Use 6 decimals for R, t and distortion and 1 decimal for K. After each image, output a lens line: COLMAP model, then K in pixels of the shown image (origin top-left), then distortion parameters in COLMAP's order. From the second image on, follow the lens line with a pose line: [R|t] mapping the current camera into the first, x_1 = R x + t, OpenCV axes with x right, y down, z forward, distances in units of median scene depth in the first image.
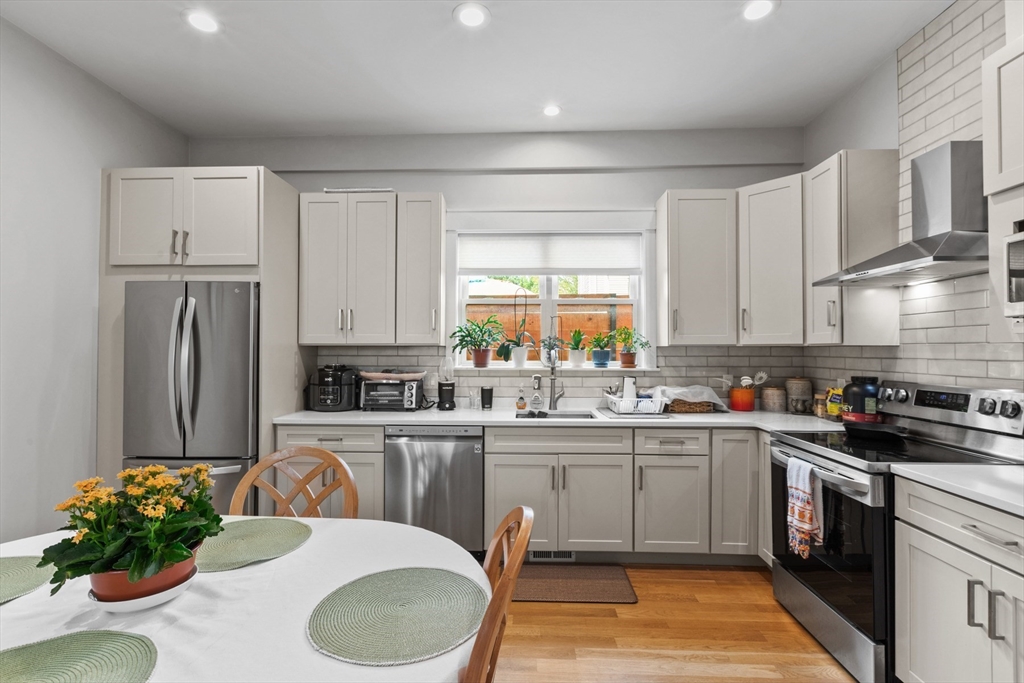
lens RADIAL K [[473.9, 0, 514.3], [0, 473.9, 345.5], [0, 0, 1]] dist [0.002105, -0.003296]
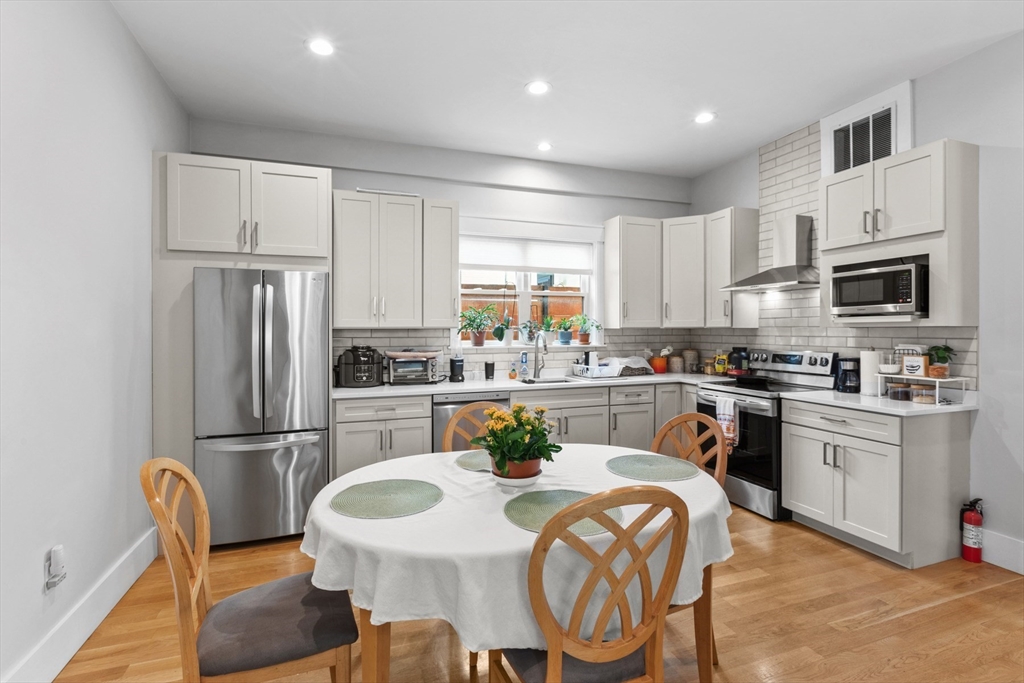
lens RADIAL K [[486.4, 0, 508.1], [0, 486.4, 336.3], [0, 0, 1]] dist [-0.001737, 0.000491]
pose [[0.927326, -0.009031, 0.374145, -0.536884], [0.000933, 0.999761, 0.021821, -0.007595], [-0.374252, -0.019886, 0.927114, -0.213218]]
